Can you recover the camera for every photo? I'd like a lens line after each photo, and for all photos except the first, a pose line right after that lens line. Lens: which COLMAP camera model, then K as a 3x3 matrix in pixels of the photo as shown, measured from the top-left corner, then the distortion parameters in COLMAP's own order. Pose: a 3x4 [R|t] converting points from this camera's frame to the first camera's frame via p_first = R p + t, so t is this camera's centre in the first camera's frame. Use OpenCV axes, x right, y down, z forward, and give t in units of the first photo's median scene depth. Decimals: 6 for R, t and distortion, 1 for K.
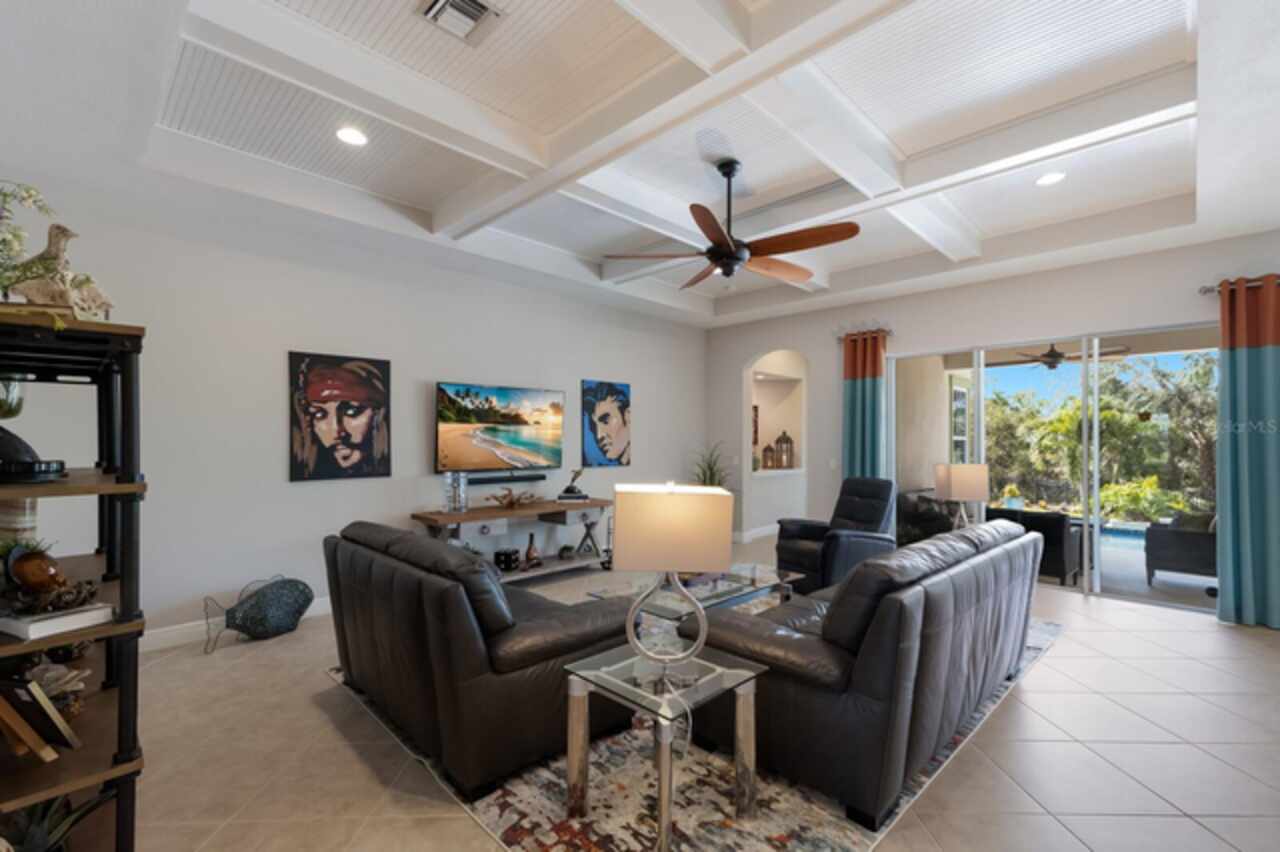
lens RADIAL K [[560.7, 0, 641.1], [0, 560.7, 435.3], [0, 0, 1]] dist [0.001089, -0.000018]
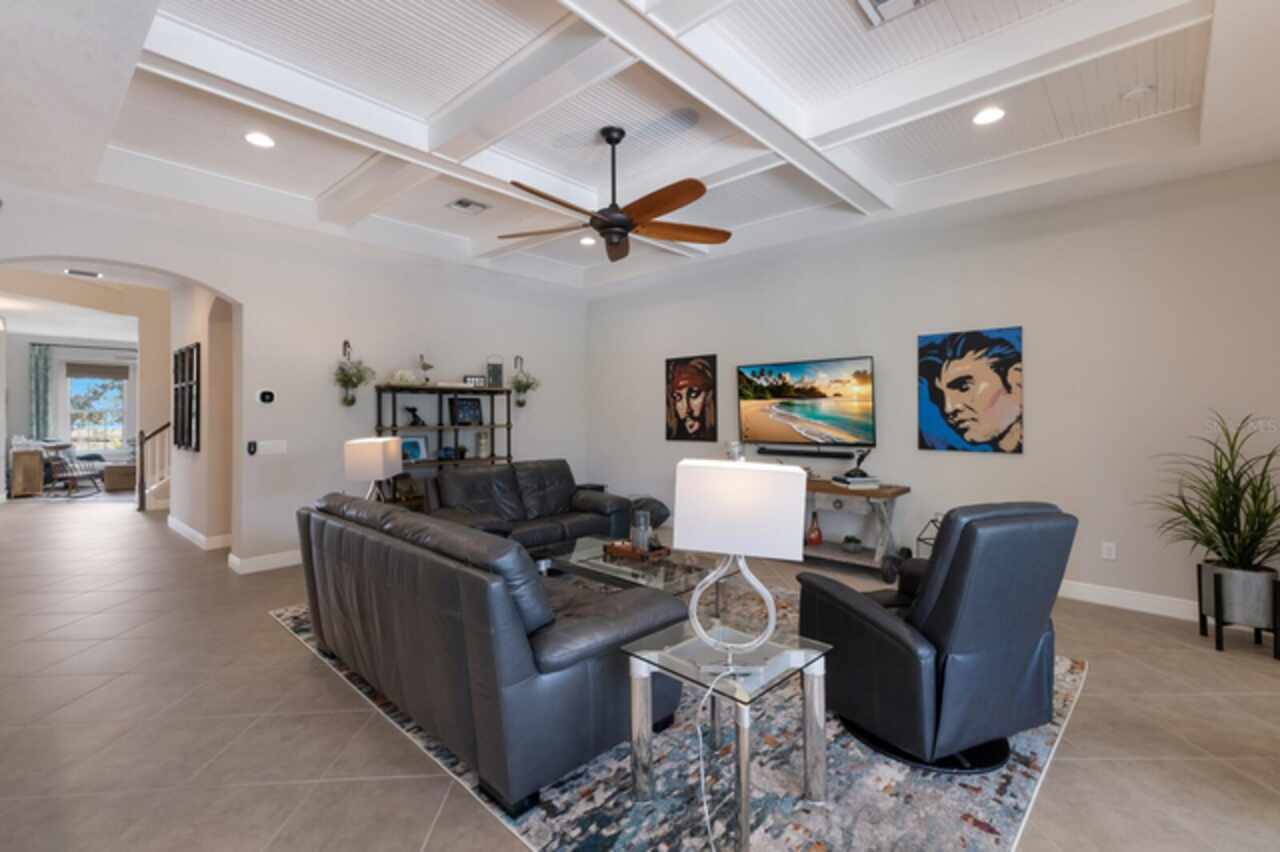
lens RADIAL K [[560.7, 0, 640.9], [0, 560.7, 414.4], [0, 0, 1]] dist [0.001089, -0.000018]
pose [[0.029314, -0.000146, -0.999570, 0.776649], [0.009807, 0.999952, 0.000142, 0.006064], [0.999522, -0.009807, 0.029314, 0.700658]]
